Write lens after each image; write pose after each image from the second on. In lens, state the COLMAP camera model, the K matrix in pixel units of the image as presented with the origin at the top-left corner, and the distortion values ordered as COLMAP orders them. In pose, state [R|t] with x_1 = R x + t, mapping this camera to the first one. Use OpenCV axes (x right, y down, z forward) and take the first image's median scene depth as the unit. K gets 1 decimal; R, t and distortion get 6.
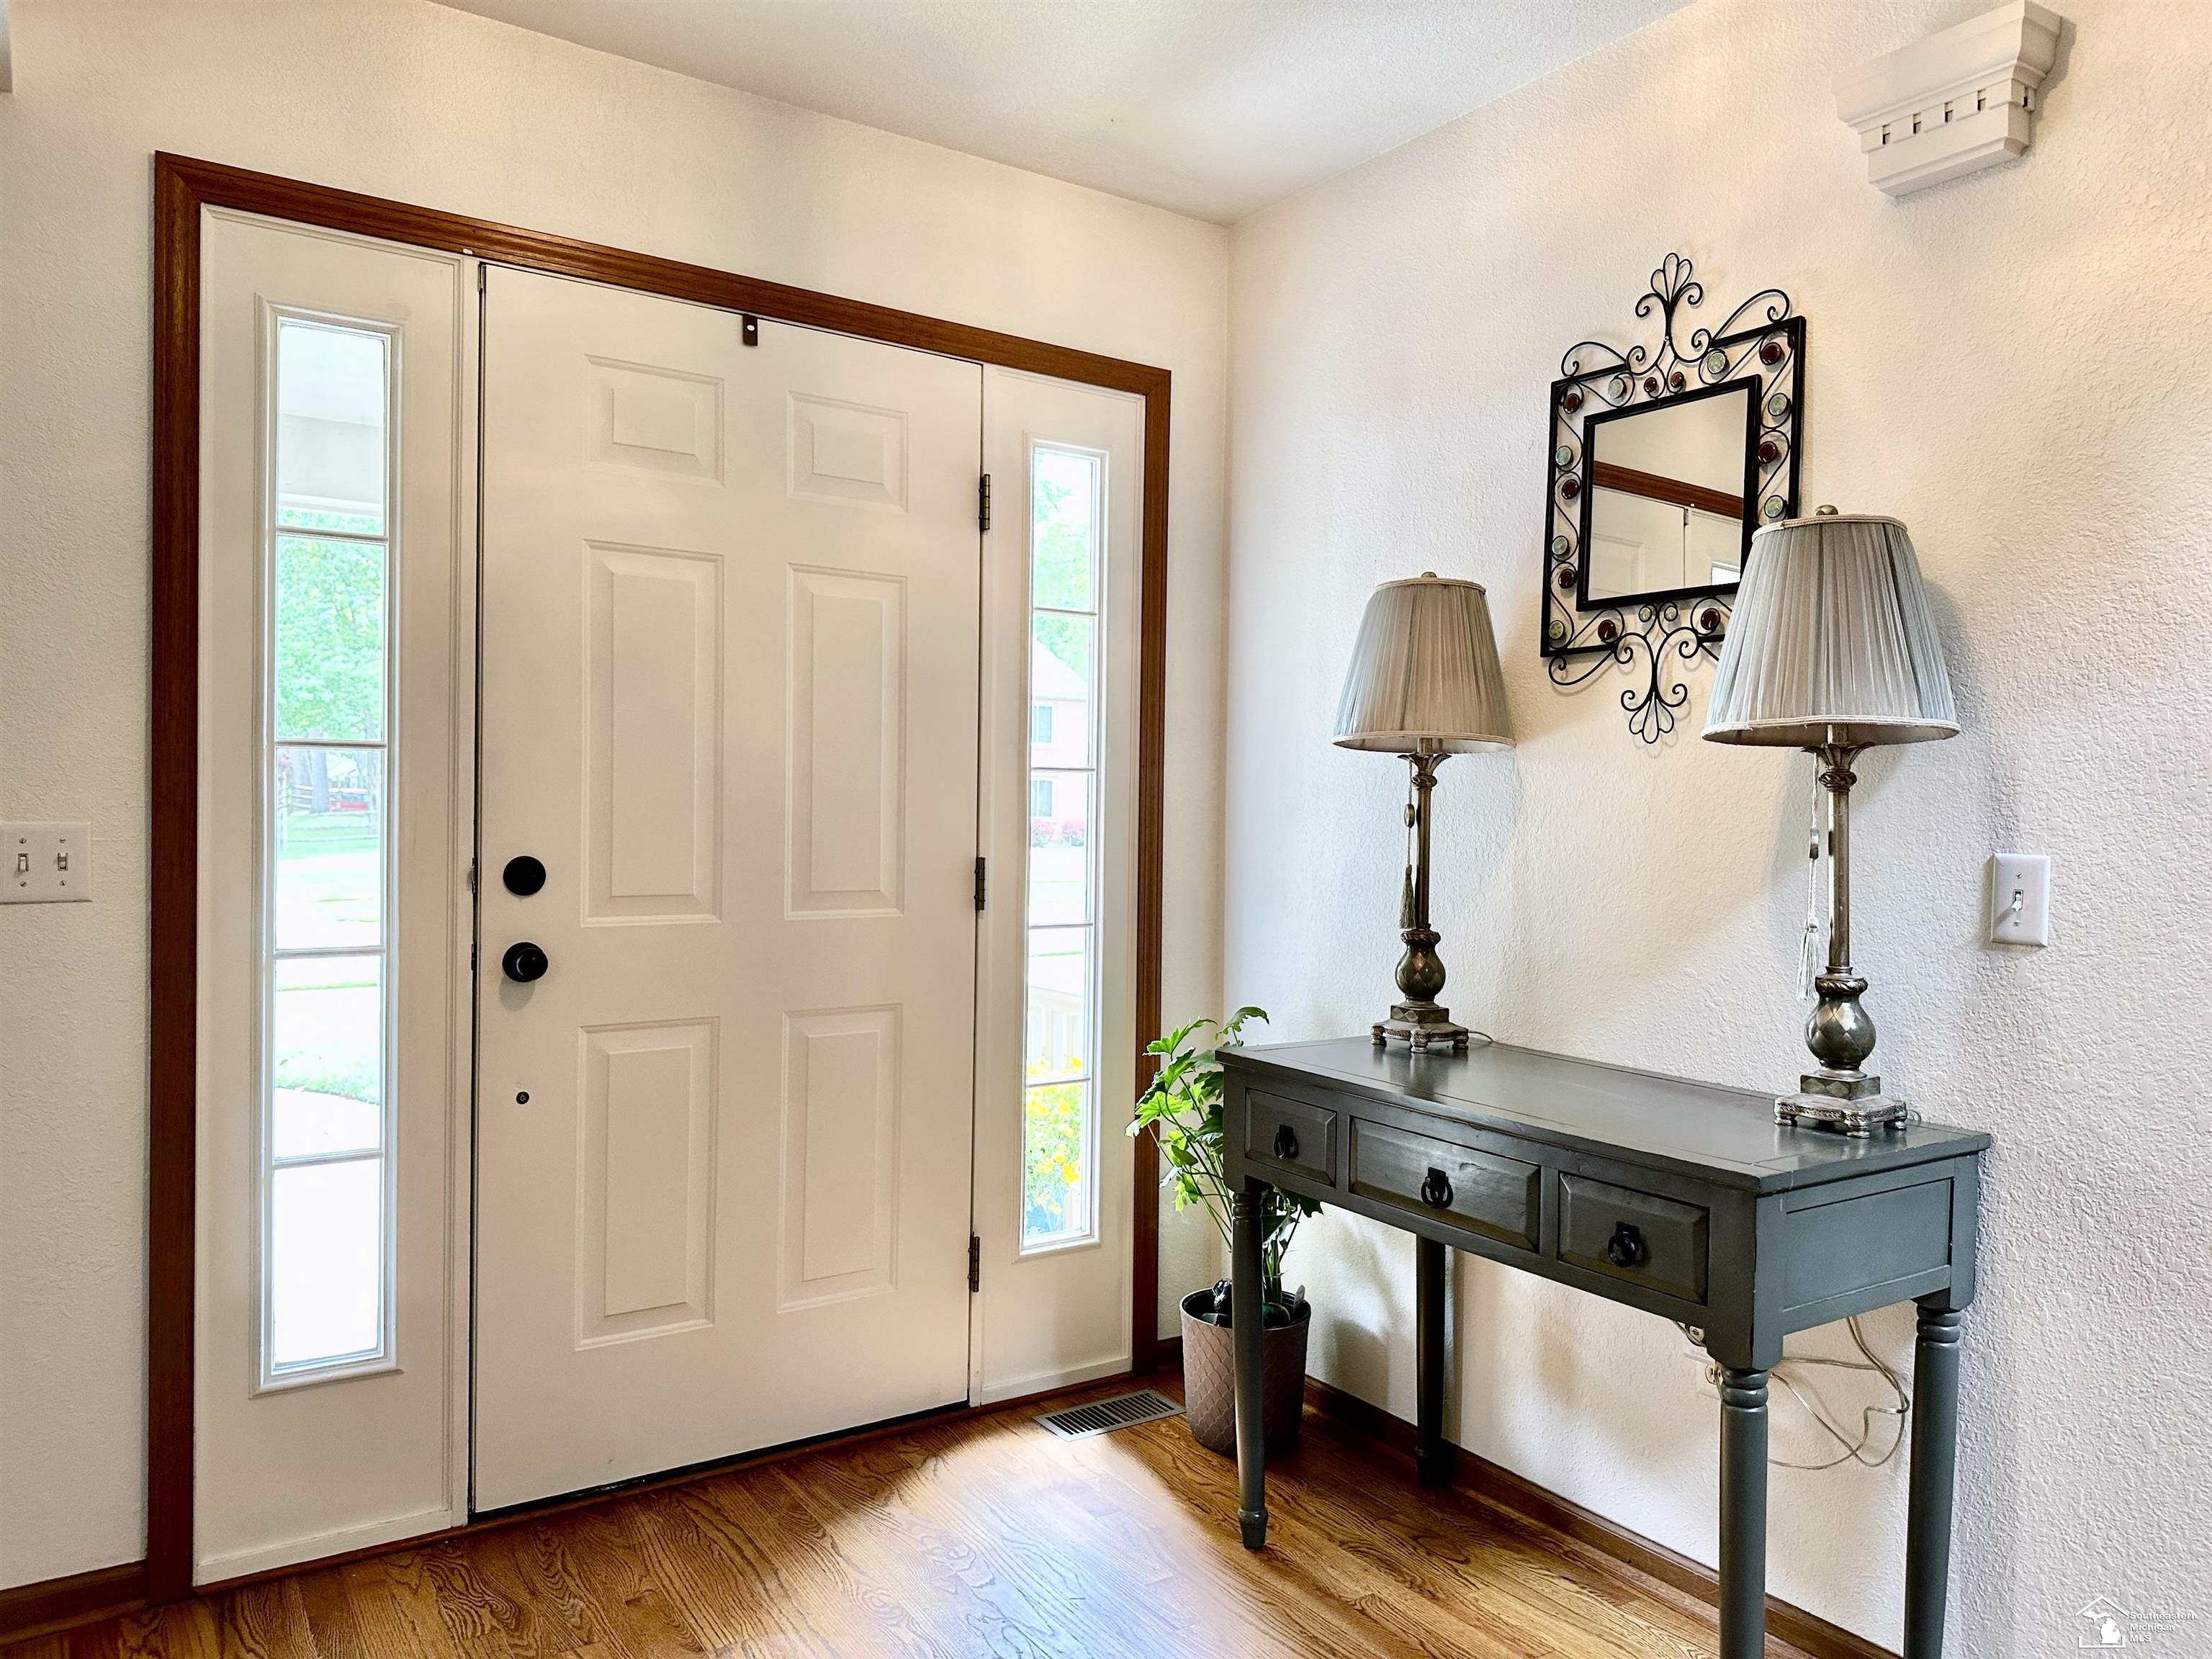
lens RADIAL K [[1554.4, 0, 1108.9], [0, 1554.4, 841.7], [0, 0, 1]] dist [0.032058, -0.010047]
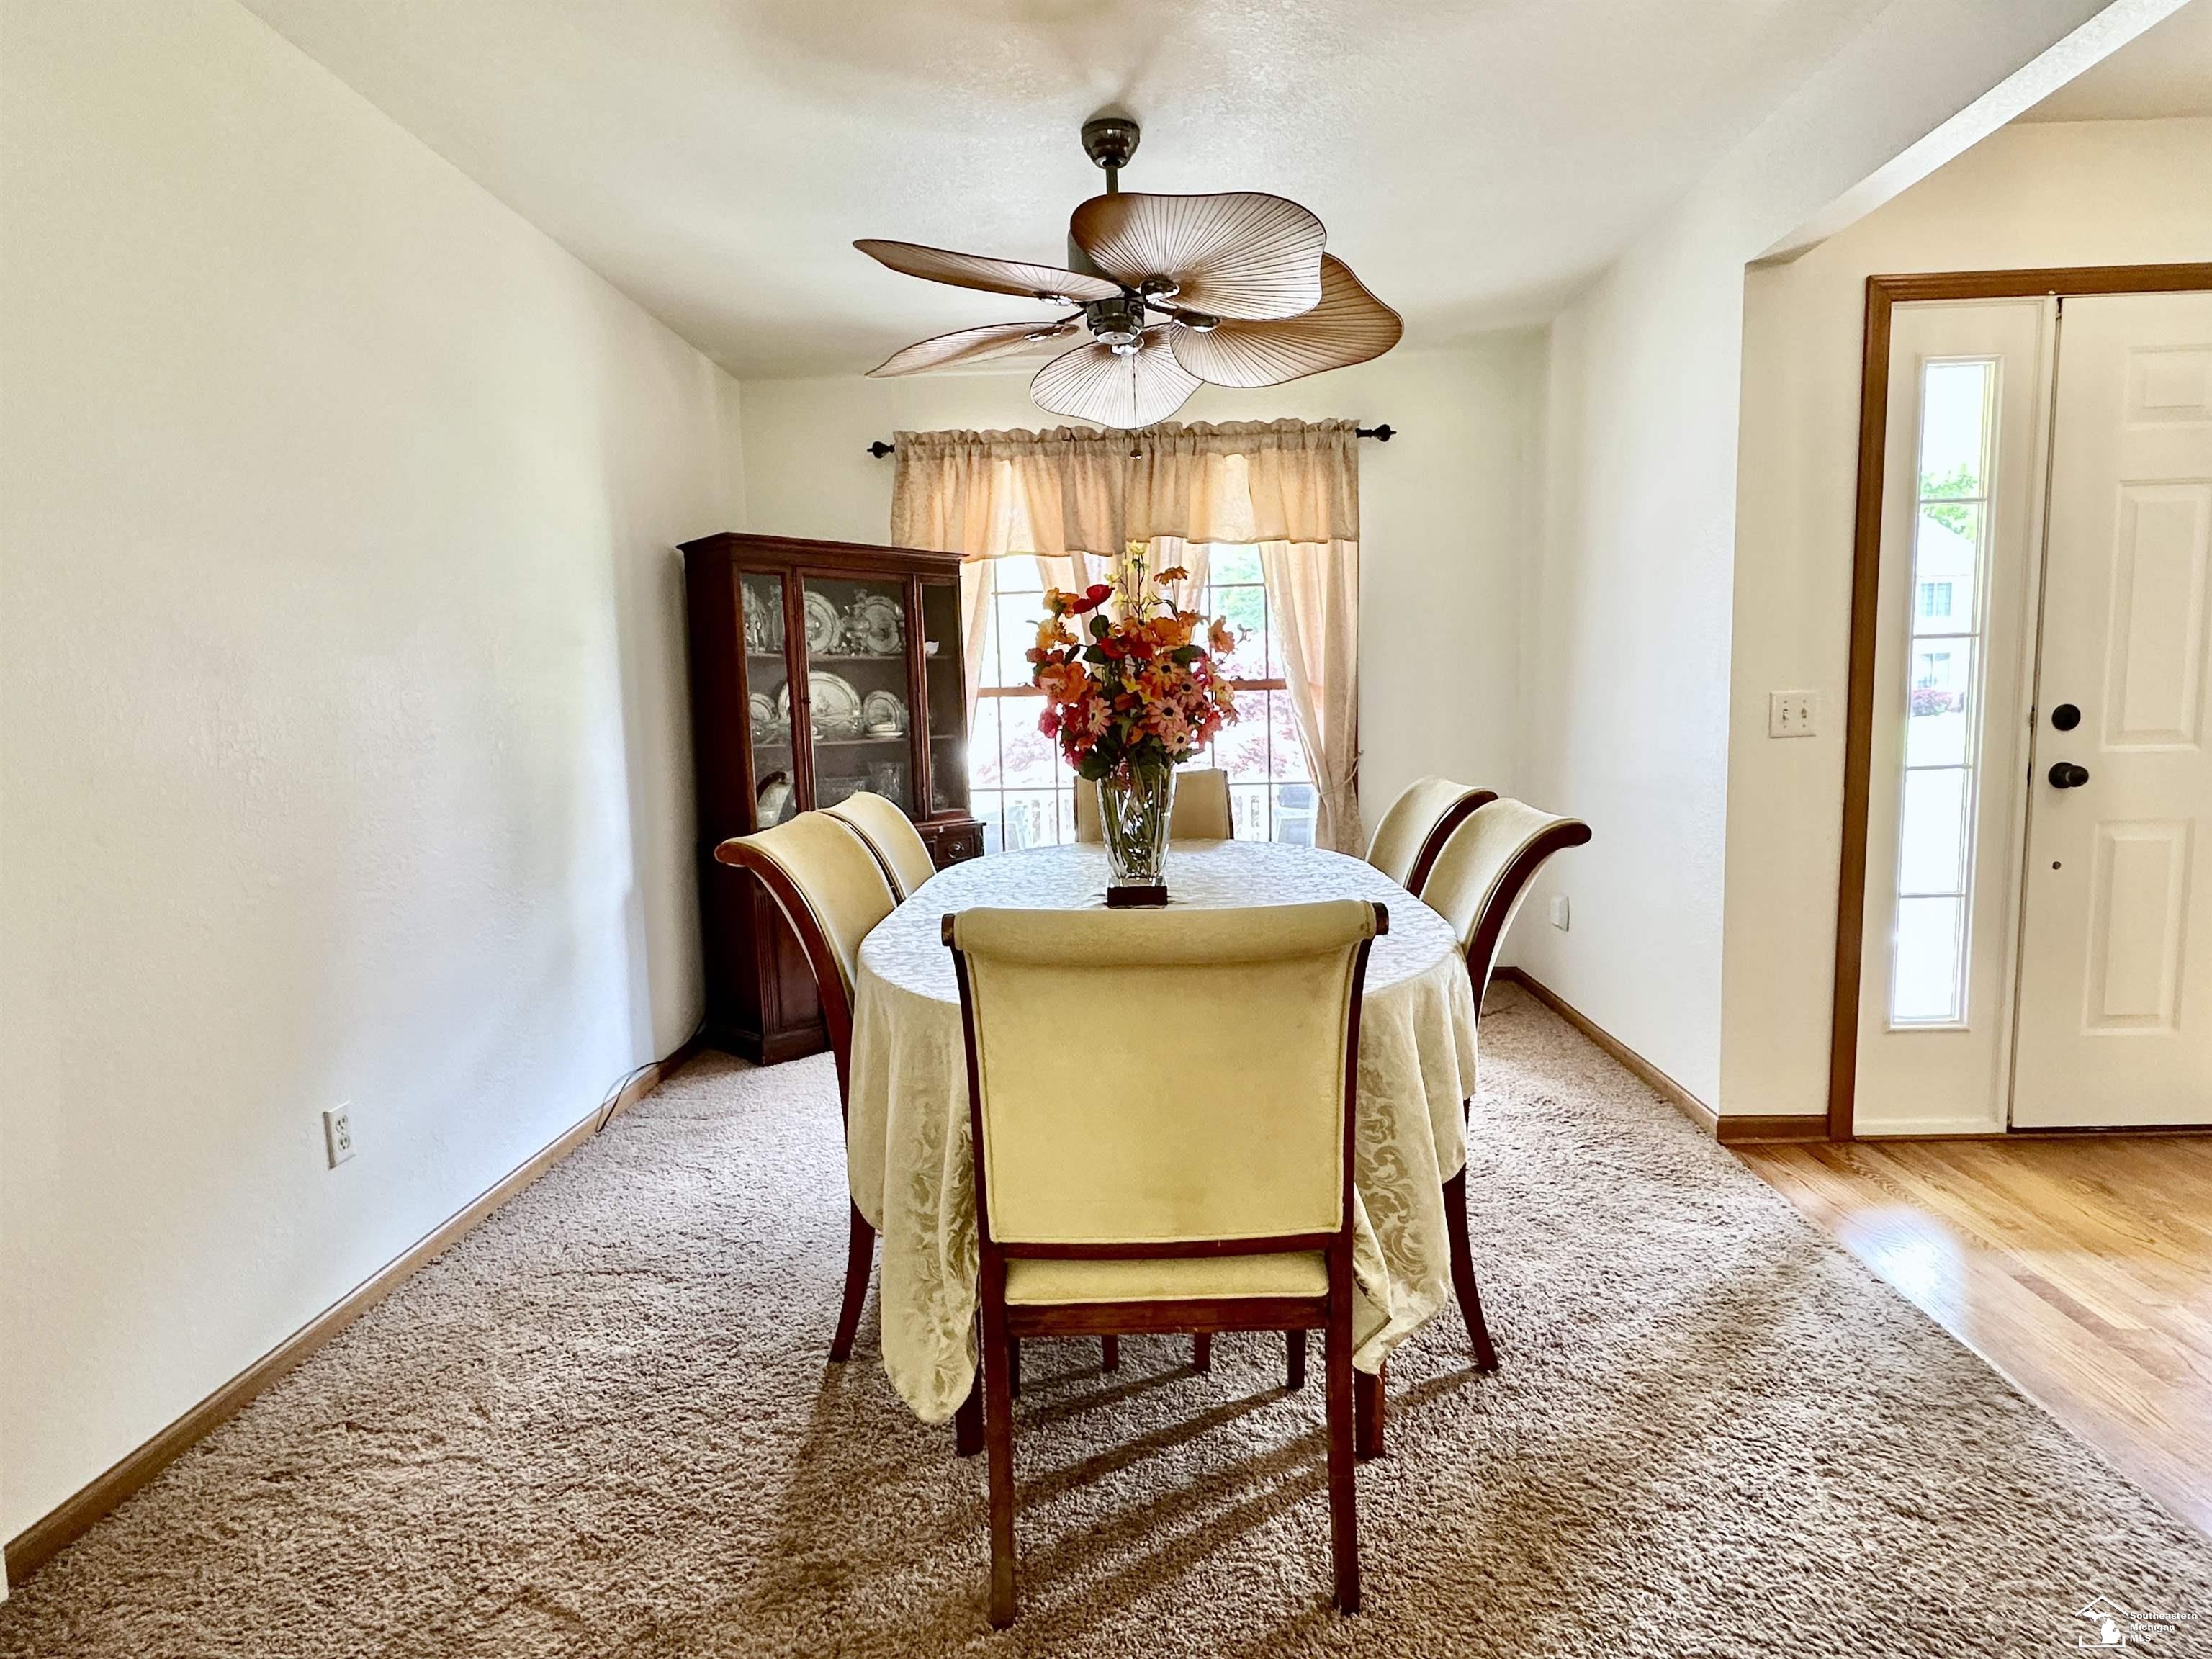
lens RADIAL K [[1085.2, 0, 1111.2], [0, 1085.2, 806.5], [0, 0, 1]] dist [-0.005733, -0.000446]
pose [[0.820962, 0.022643, -0.570534, -0.539150], [0.028415, 0.996355, 0.080430, -0.002048], [0.570275, -0.082241, 0.817326, -0.367354]]
